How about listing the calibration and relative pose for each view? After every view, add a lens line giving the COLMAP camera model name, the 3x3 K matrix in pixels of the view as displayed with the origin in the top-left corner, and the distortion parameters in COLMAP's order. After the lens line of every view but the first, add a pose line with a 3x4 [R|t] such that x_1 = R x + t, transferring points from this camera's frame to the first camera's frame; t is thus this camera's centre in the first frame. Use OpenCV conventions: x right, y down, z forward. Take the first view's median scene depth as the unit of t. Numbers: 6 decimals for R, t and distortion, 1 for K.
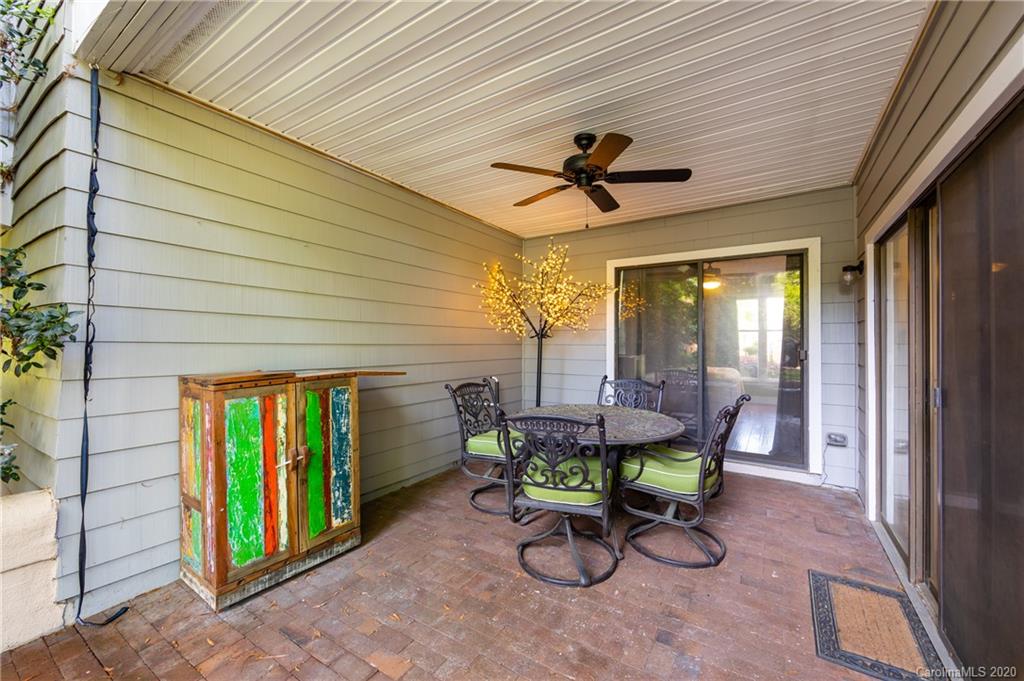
lens RADIAL K [[410.2, 0, 512.2], [0, 410.2, 338.8], [0, 0, 1]] dist [-0.000198, -0.000108]
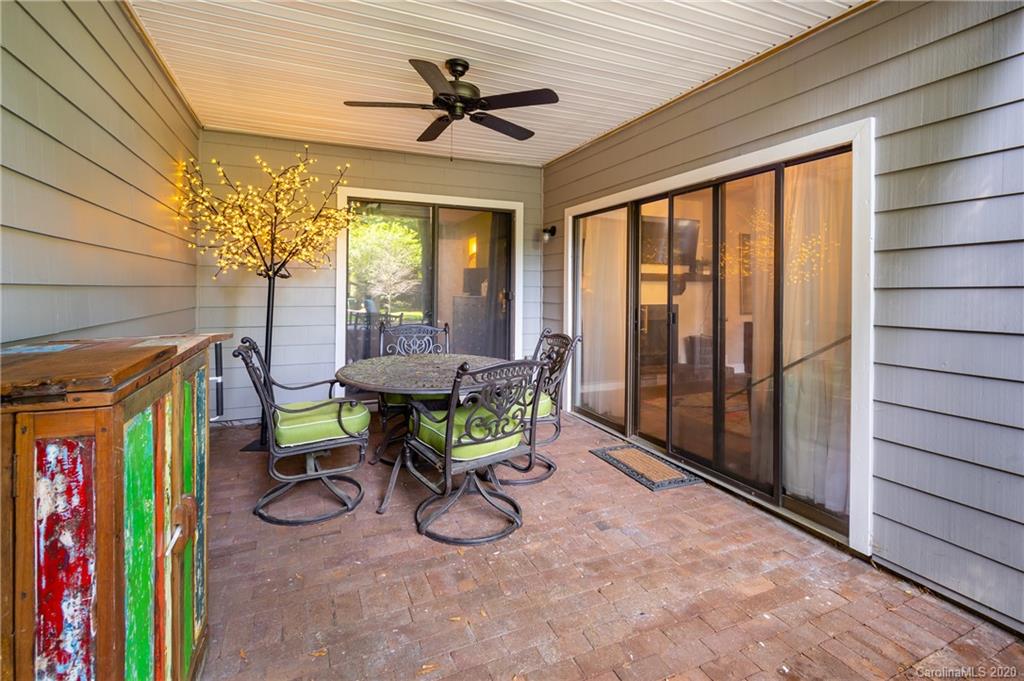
lens RADIAL K [[466.1, 0, 510.1], [0, 466.1, 284.8], [0, 0, 1]] dist [-0.000702, -0.000127]
pose [[0.548558, 0.006389, 0.836088, -0.706277], [-0.012537, 0.999921, 0.000585, 0.008434], [-0.836019, -0.010803, 0.548595, 0.353567]]
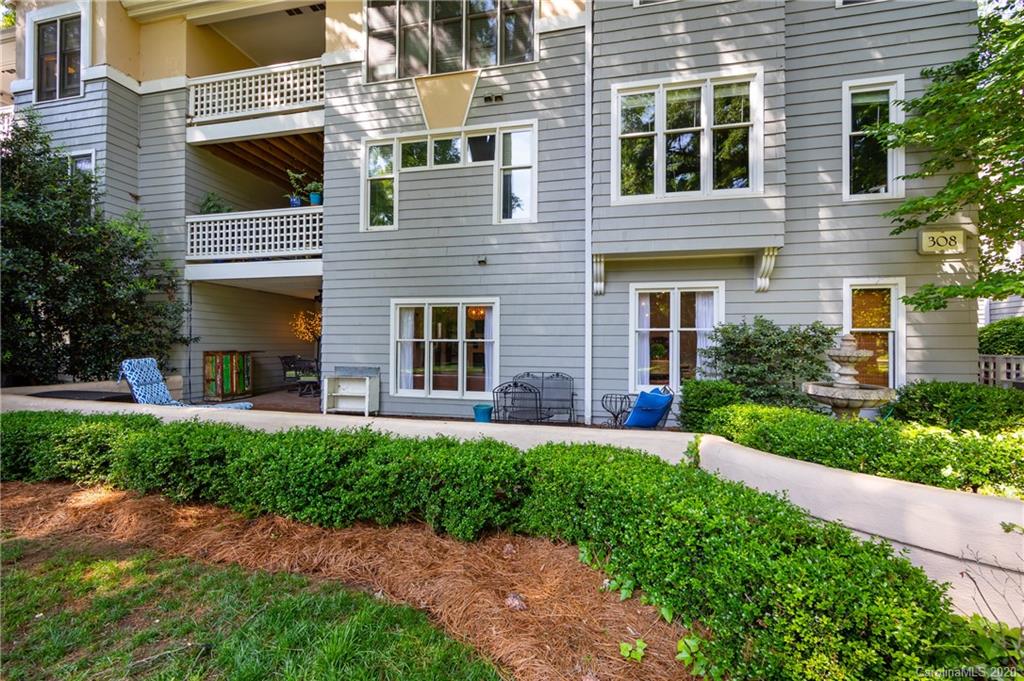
lens RADIAL K [[394.0, 0, 512.0], [0, 394.0, 340.5], [0, 0, 1]] dist [-0.000284, -0.000080]
pose [[0.928693, 0.005084, 0.370814, 0.532142], [-0.007475, 0.999960, 0.005011, -0.055049], [-0.370773, -0.007425, 0.928694, -3.428920]]
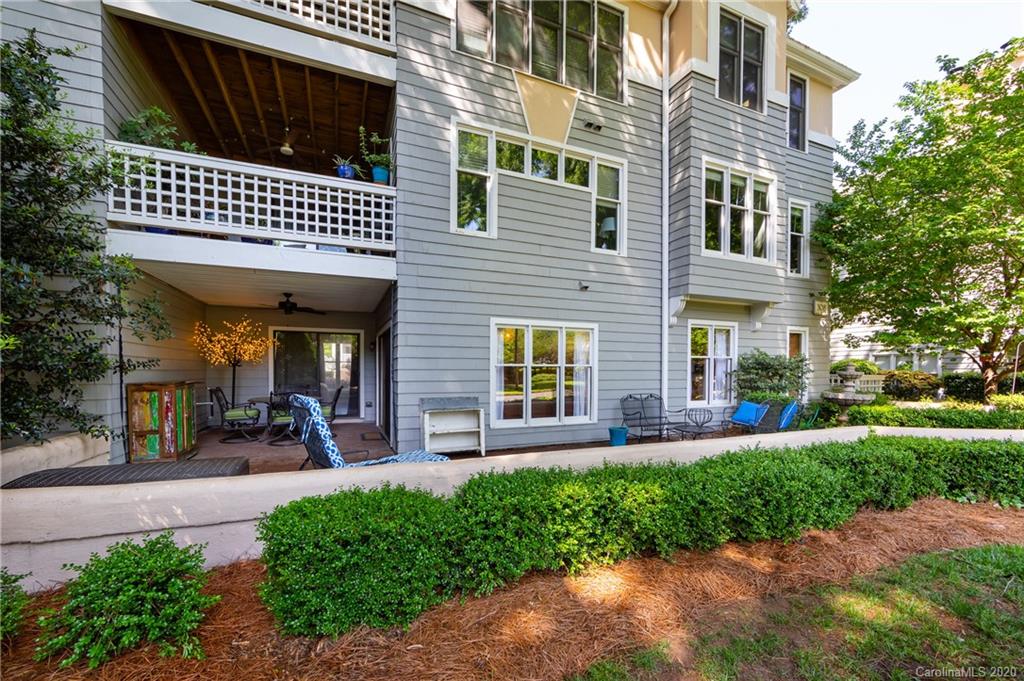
lens RADIAL K [[406.0, 0, 511.4], [0, 406.0, 377.4], [0, 0, 1]] dist [-0.000779, -0.000289]
pose [[0.557430, -0.018594, 0.830016, -1.375687], [-0.009679, 0.999536, 0.028892, -0.032814], [-0.830167, -0.024139, 0.556991, -1.924449]]
